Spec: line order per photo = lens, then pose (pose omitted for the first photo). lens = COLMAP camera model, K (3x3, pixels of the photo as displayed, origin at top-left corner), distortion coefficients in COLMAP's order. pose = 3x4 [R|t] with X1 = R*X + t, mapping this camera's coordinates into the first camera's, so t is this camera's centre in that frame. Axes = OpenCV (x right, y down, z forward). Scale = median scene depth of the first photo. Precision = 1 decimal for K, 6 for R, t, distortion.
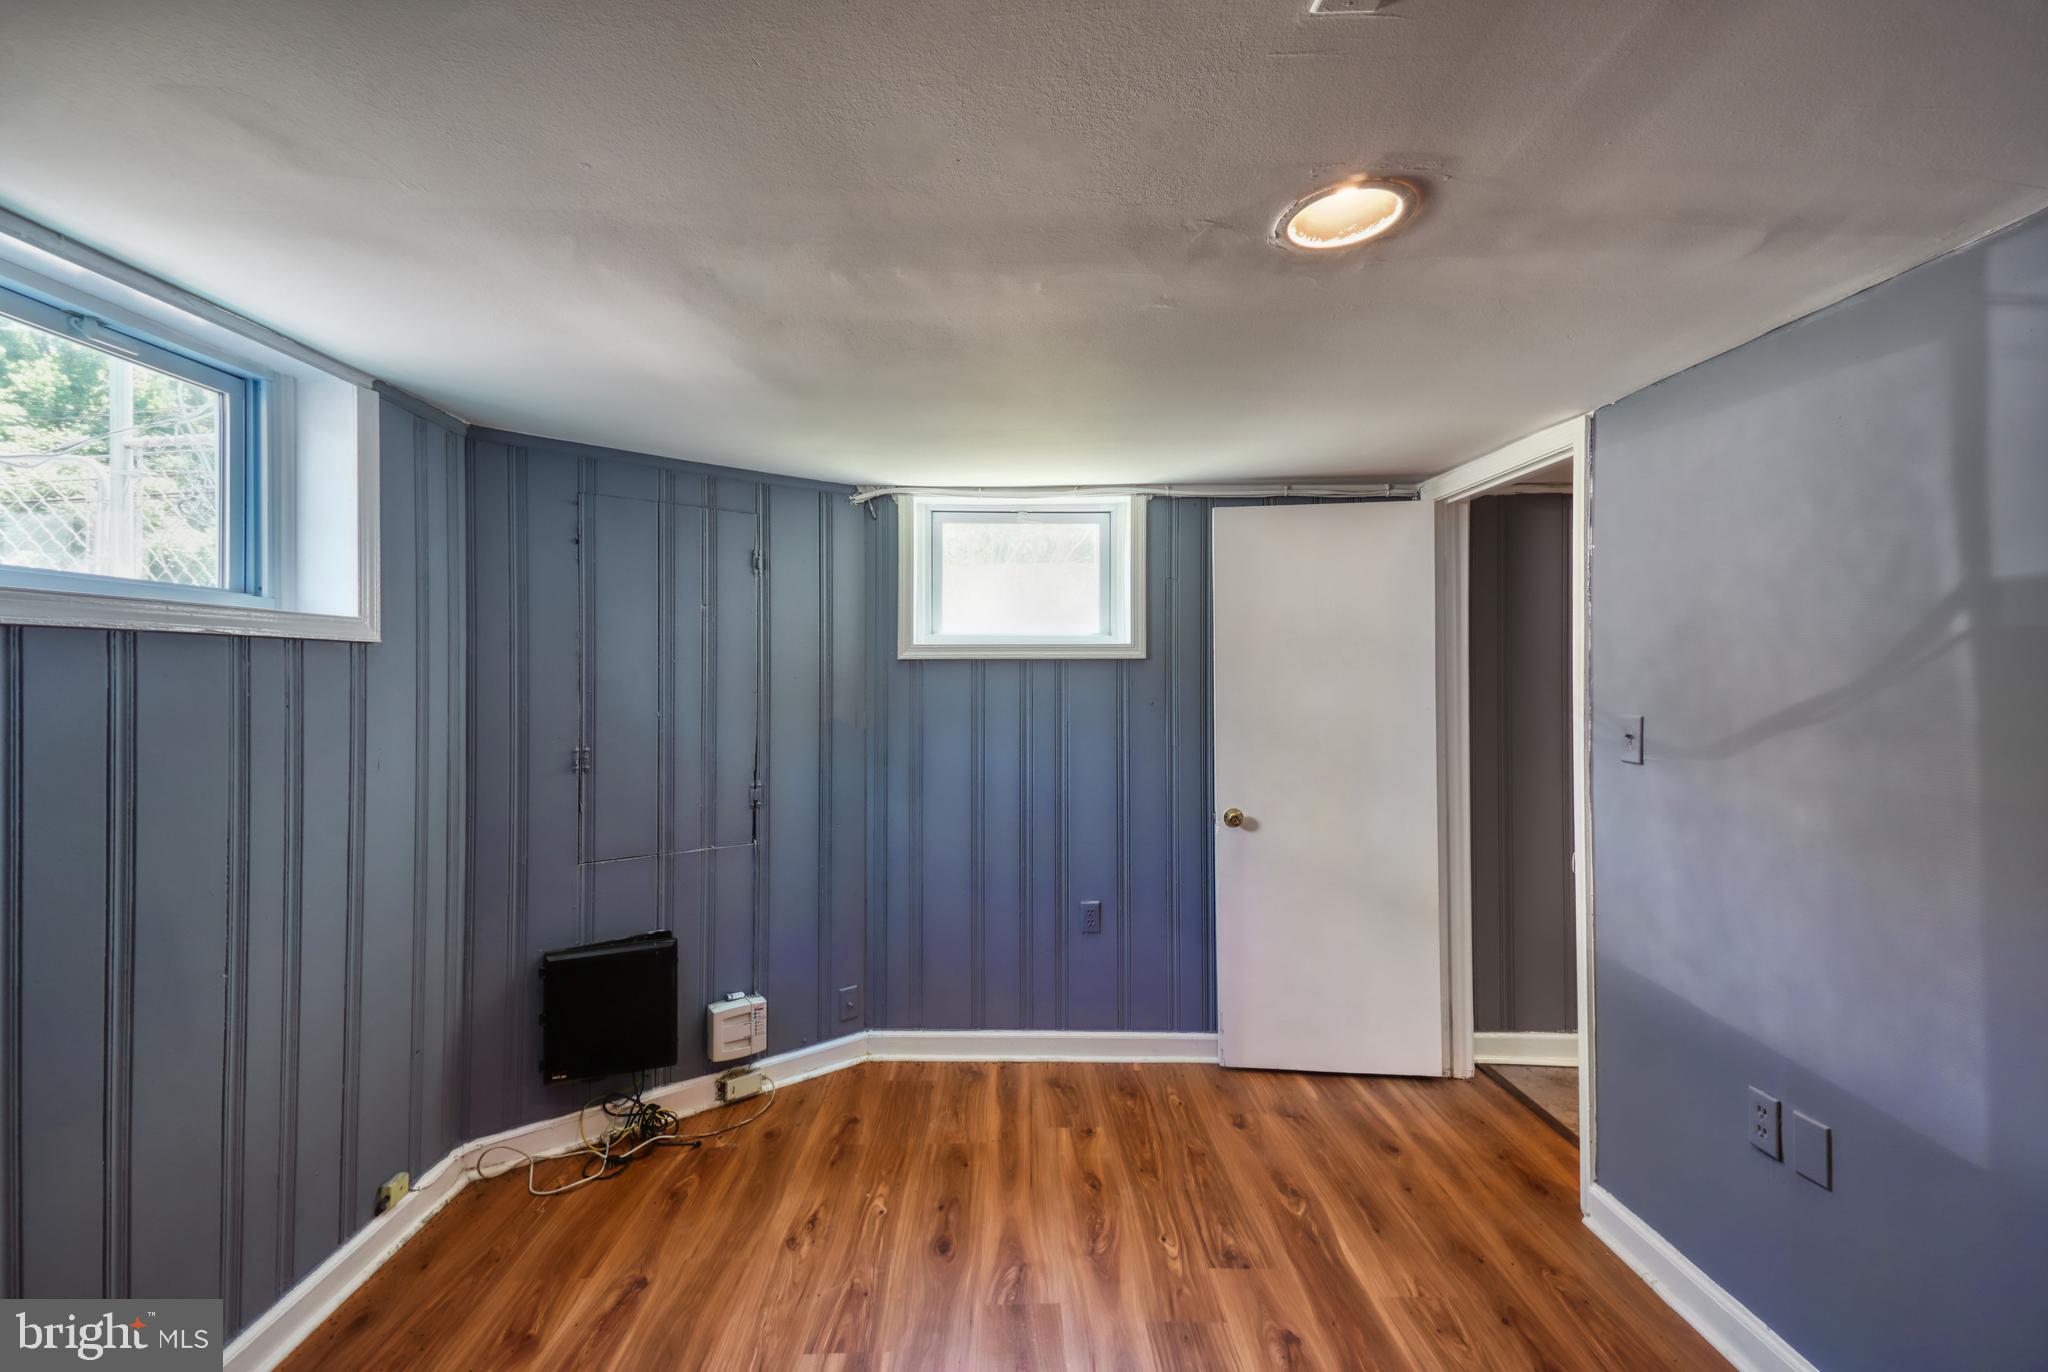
lens RADIAL K [[867.9, 0, 1019.7], [0, 867.9, 678.4], [0, 0, 1]] dist [0.045135, -0.017809]
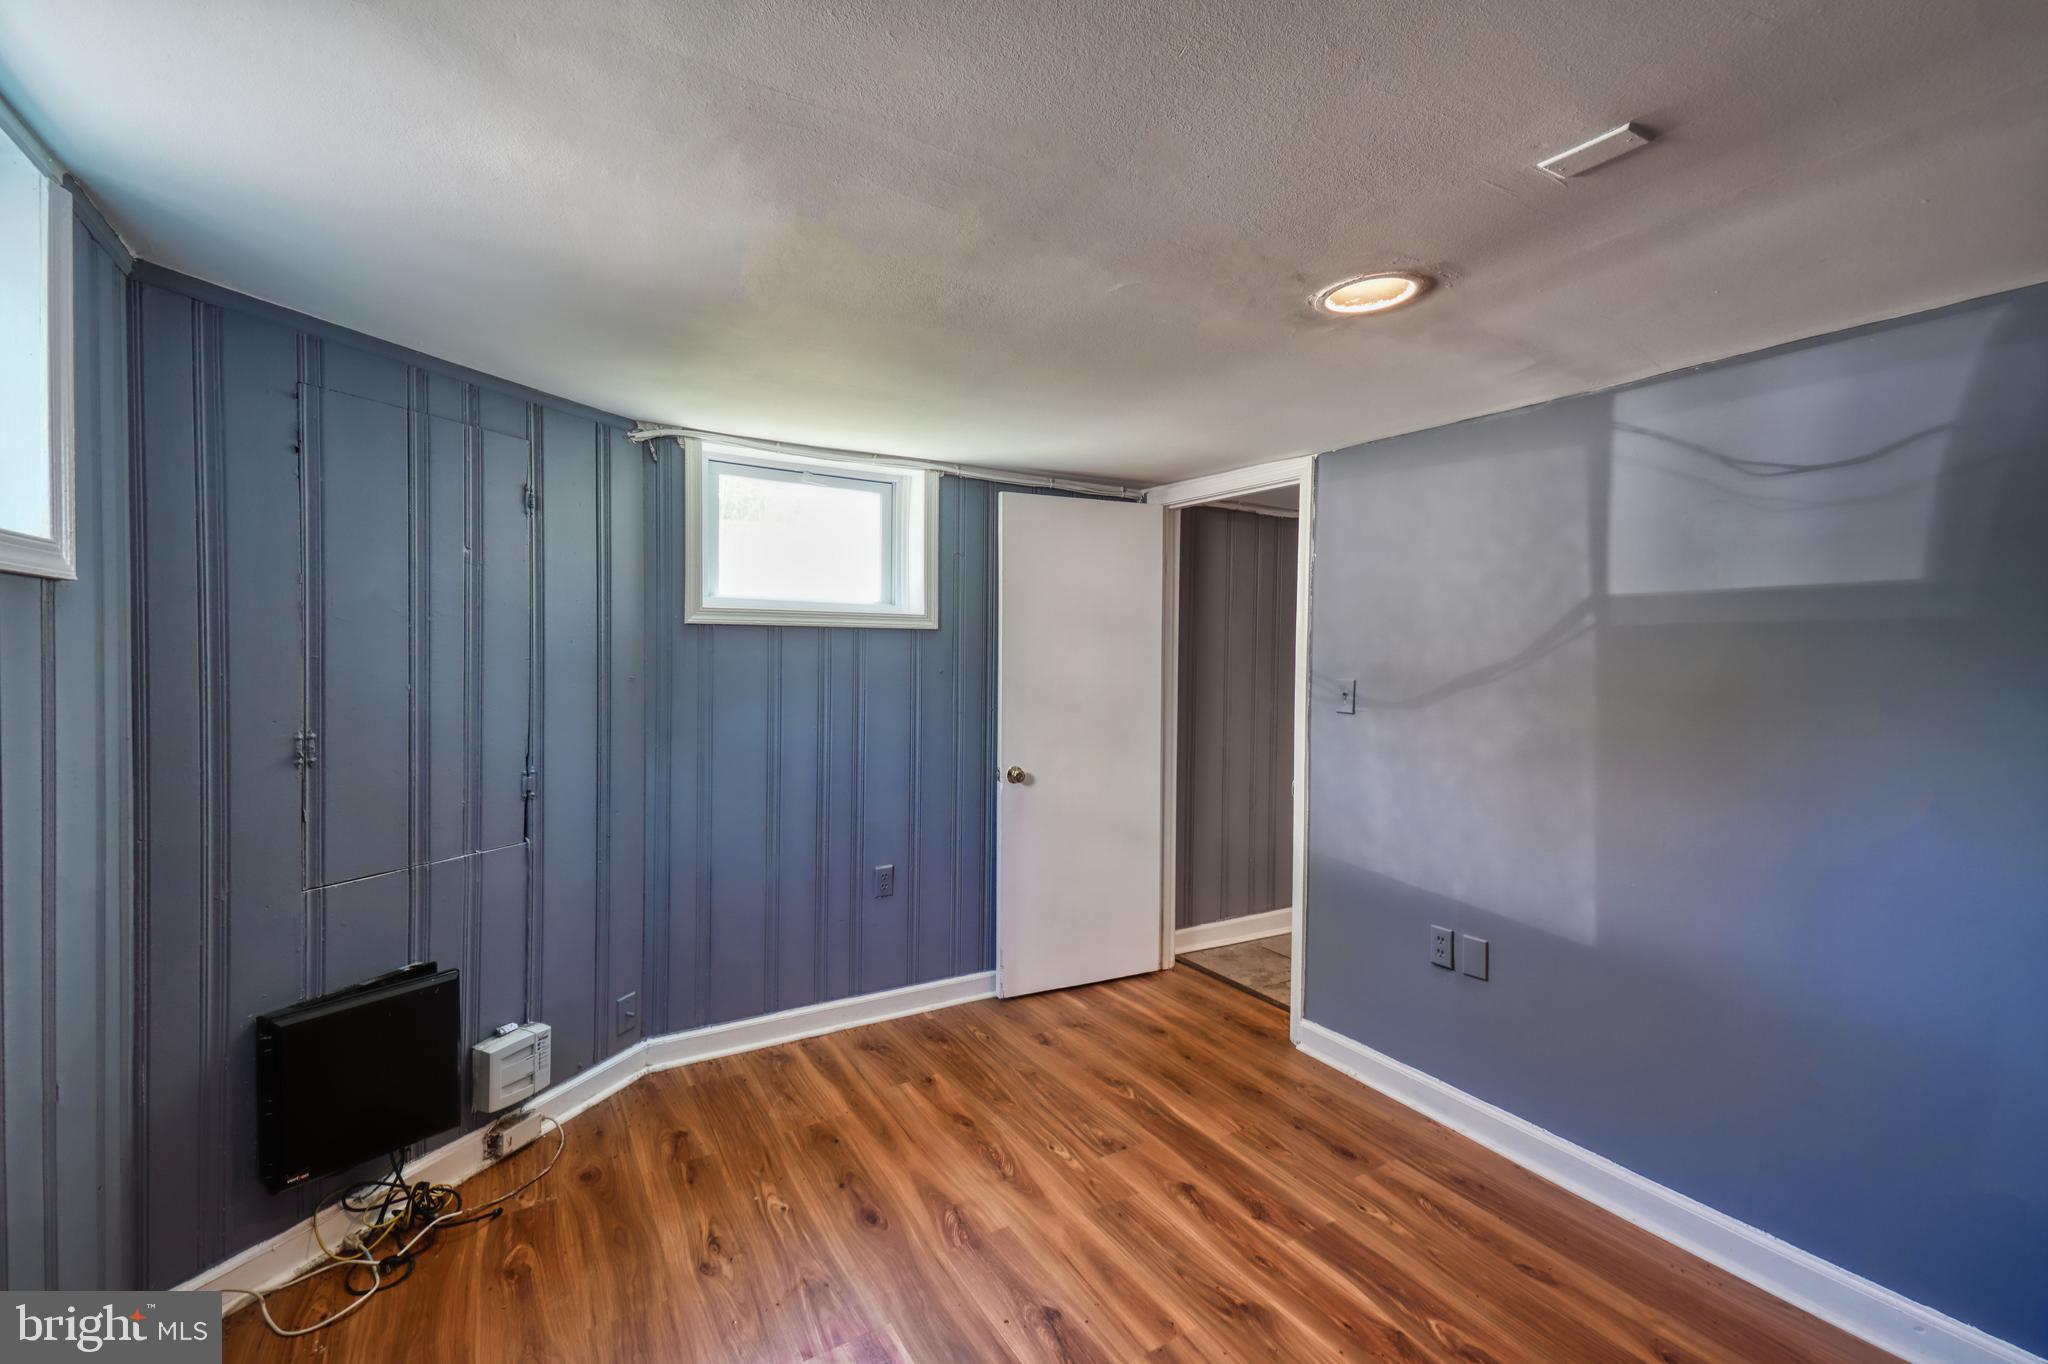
lens RADIAL K [[854.7, 0, 1019.5], [0, 854.7, 673.0], [0, 0, 1]] dist [0.038993, -0.017195]
pose [[0.863544, -0.003098, 0.504264, -0.338142], [-0.011691, 0.999589, 0.026161, 0.002431], [-0.504138, -0.028486, 0.863153, 0.070206]]
